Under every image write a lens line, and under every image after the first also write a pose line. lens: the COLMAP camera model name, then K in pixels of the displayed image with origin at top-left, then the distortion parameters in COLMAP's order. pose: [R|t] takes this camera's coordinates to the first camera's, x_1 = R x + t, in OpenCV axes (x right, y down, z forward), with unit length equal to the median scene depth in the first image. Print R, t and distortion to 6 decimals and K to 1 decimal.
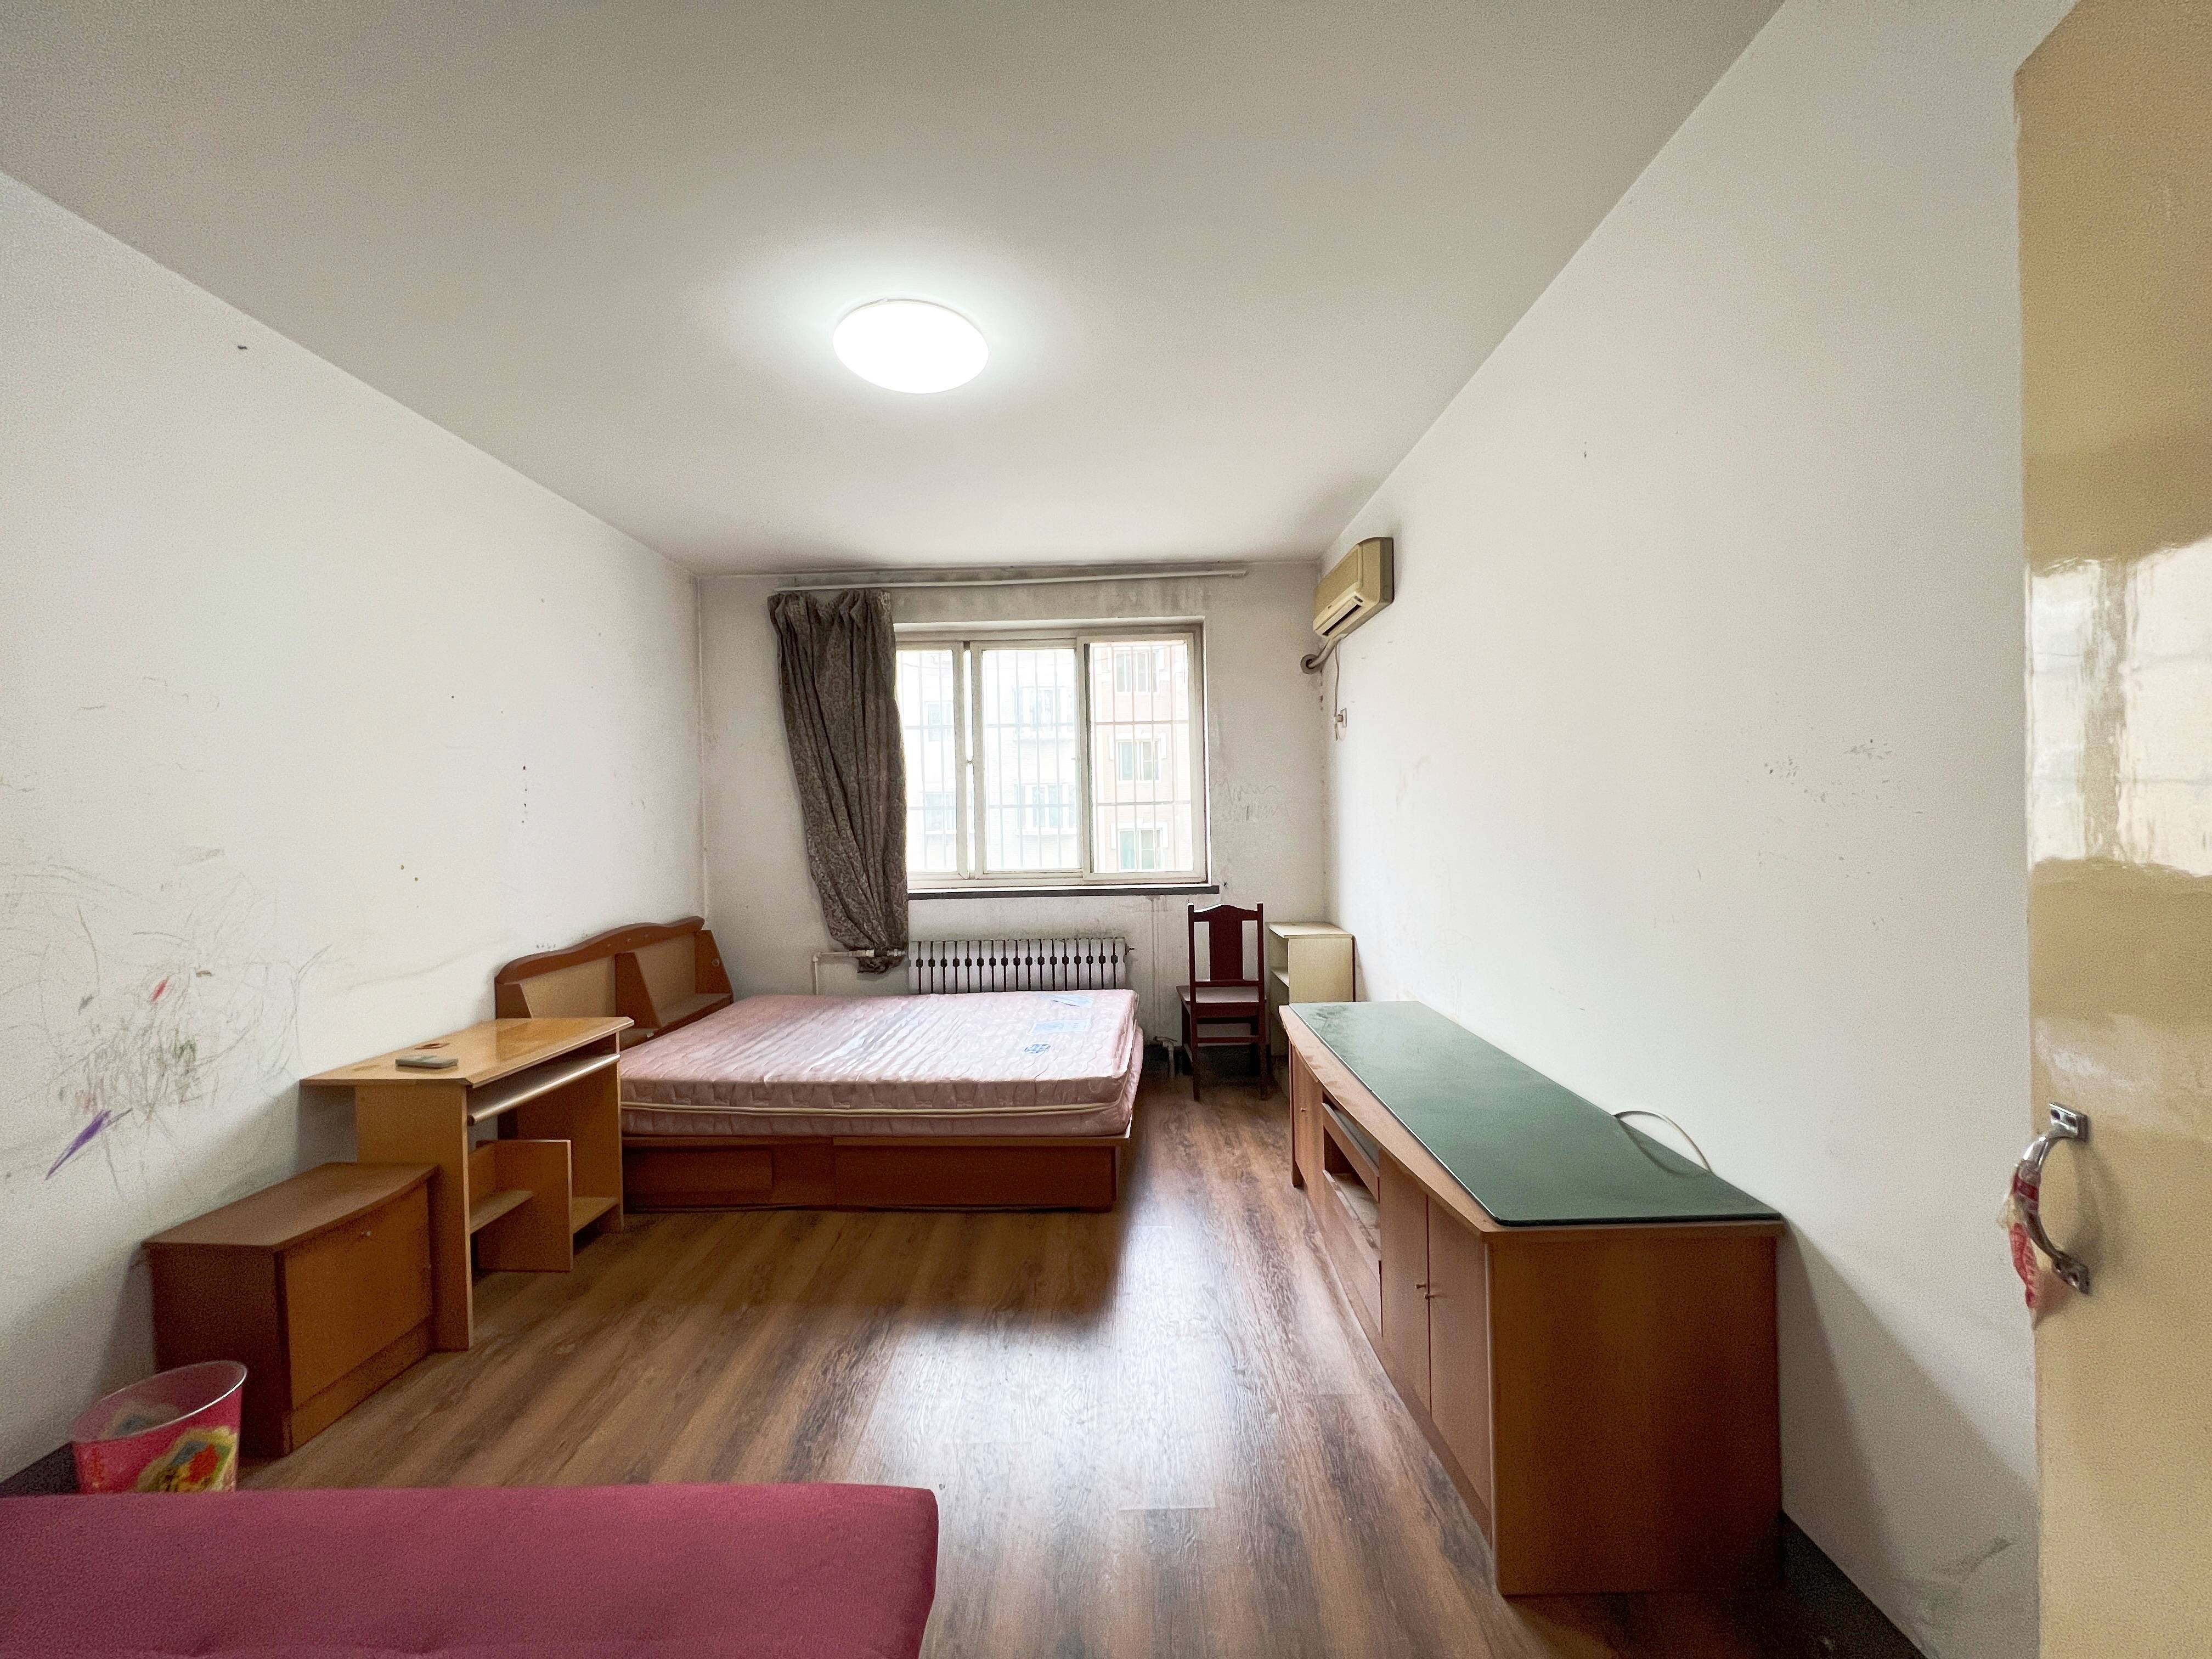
lens RADIAL K [[874.4, 0, 1106.0], [0, 874.4, 829.5], [0, 0, 1]] dist [-0.000114, 0.000007]
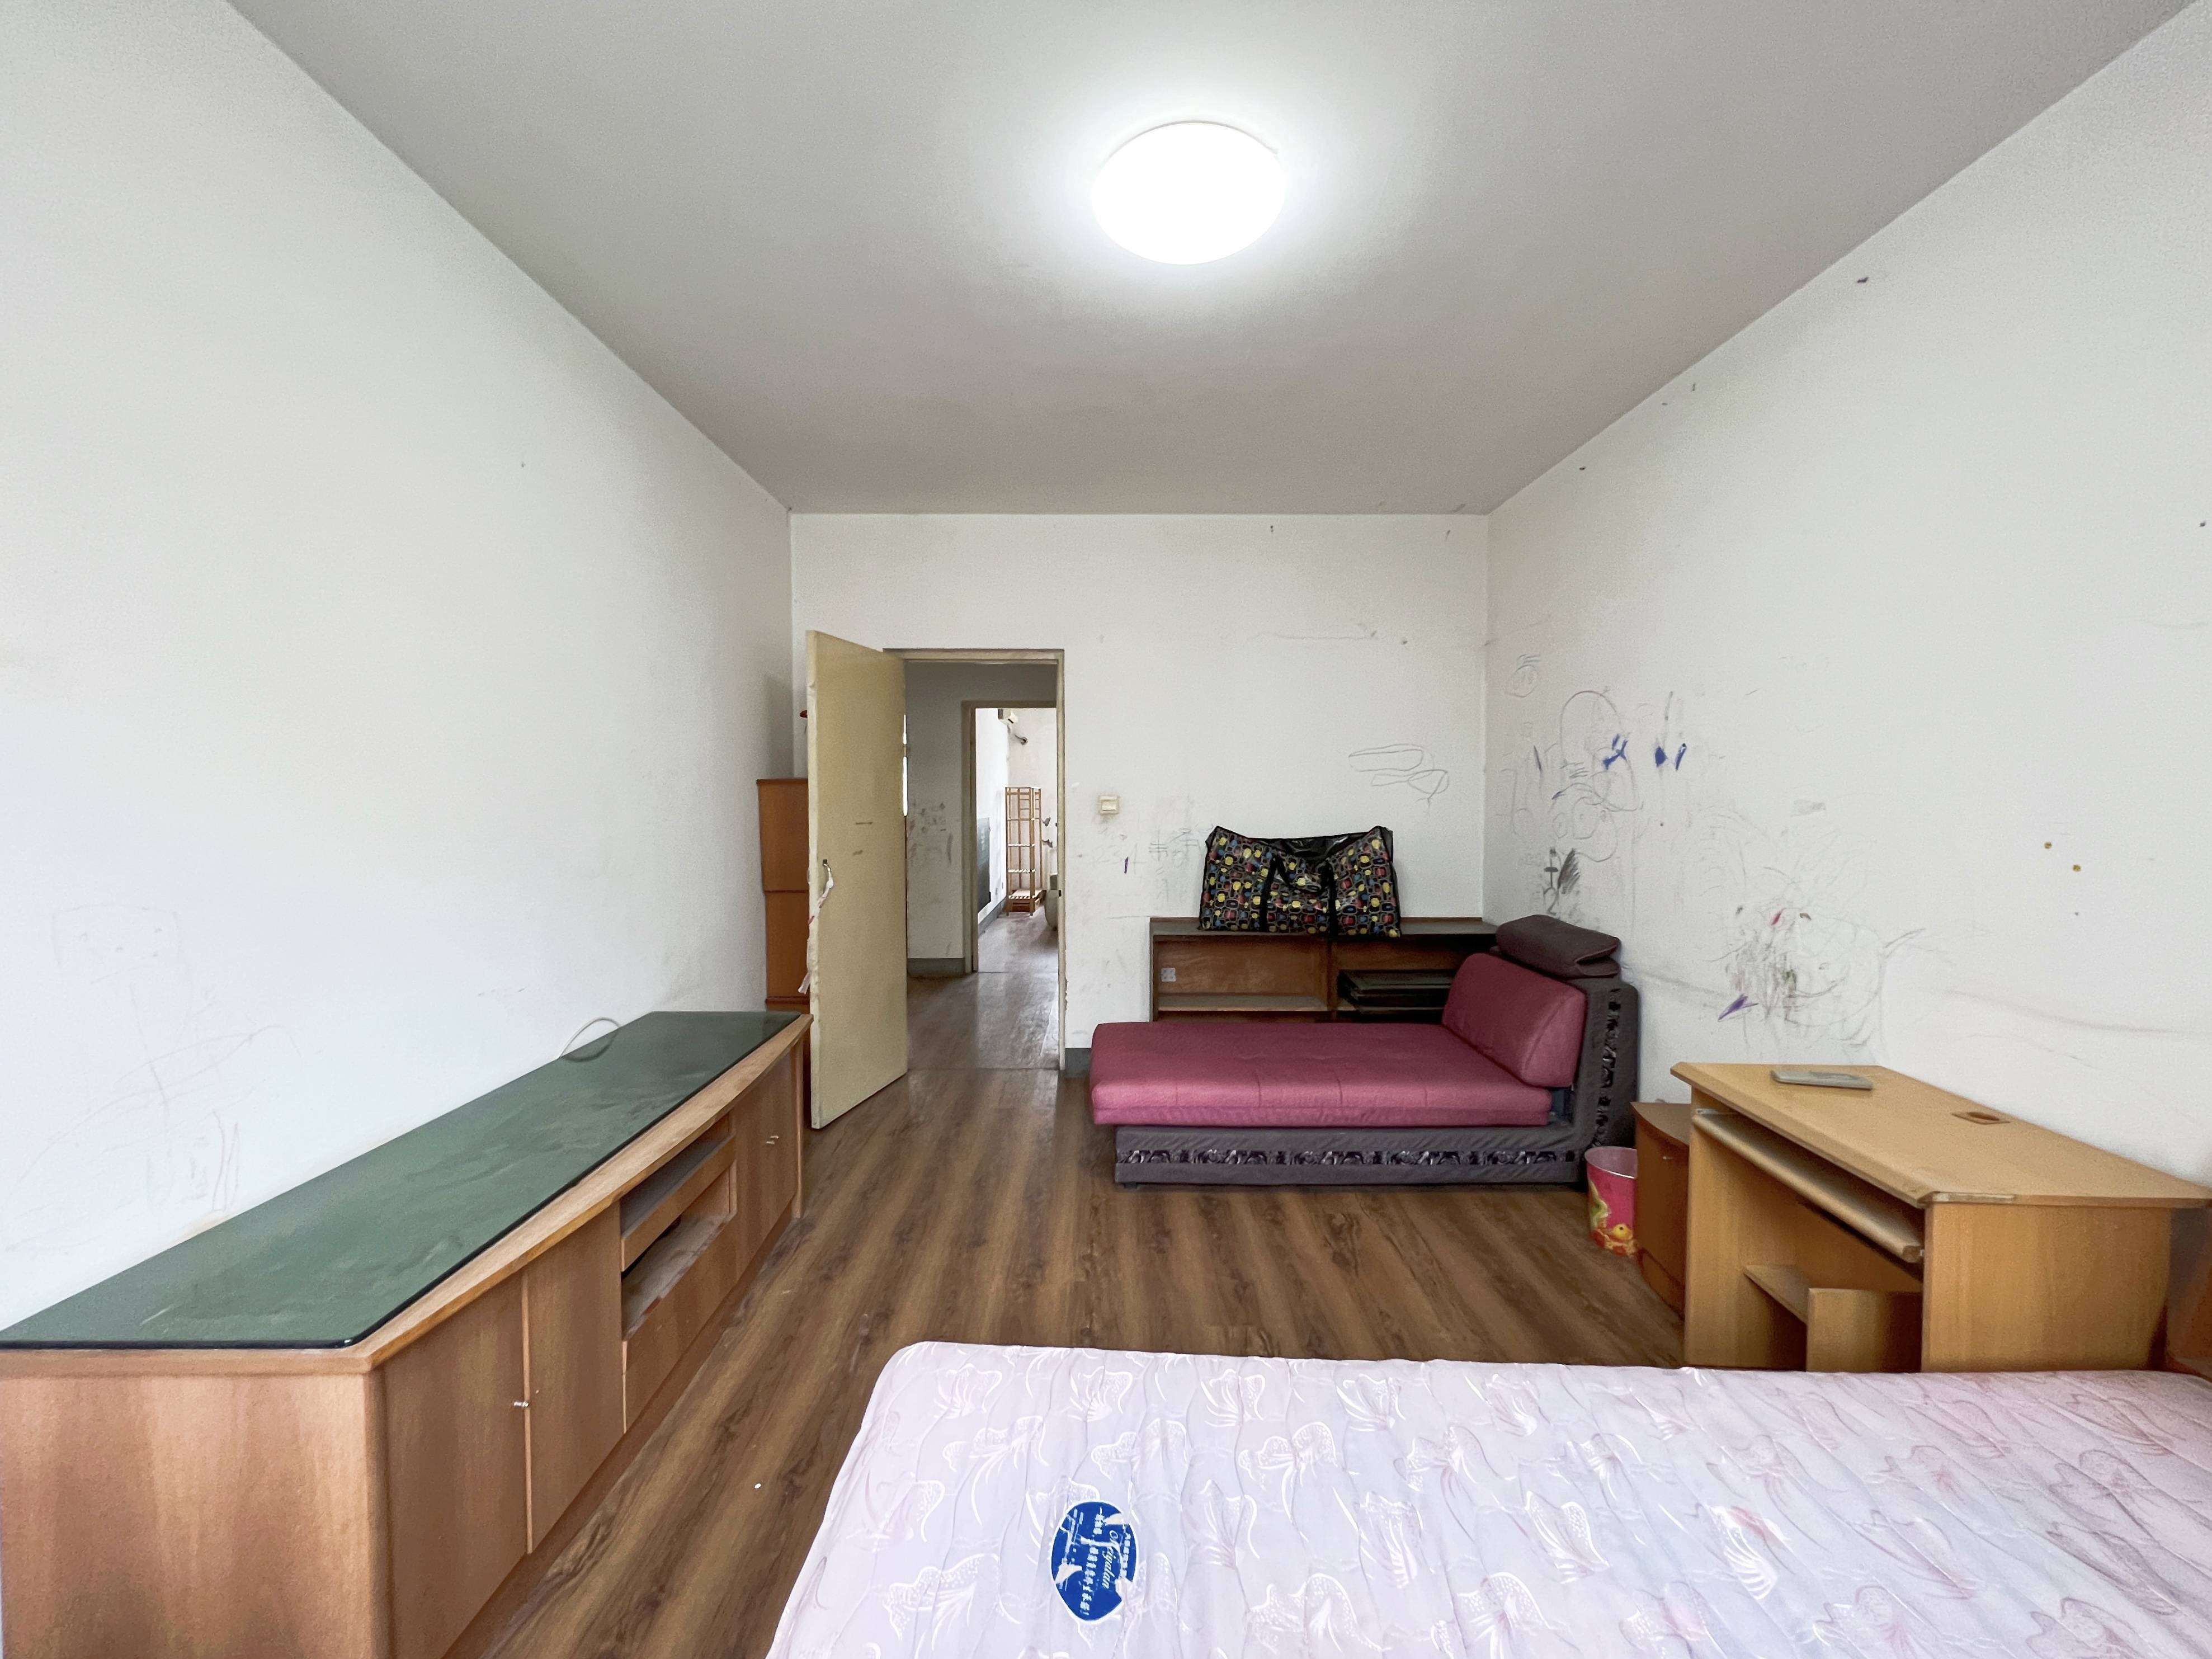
lens RADIAL K [[874.5, 0, 1106.0], [0, 874.5, 829.5], [0, 0, 1]] dist [-0.000114, 0.000007]
pose [[-0.999217, 0.026717, -0.029176, -0.130064], [0.024875, 0.997781, 0.061757, -0.034655], [0.030761, 0.060983, -0.997665, 2.152909]]
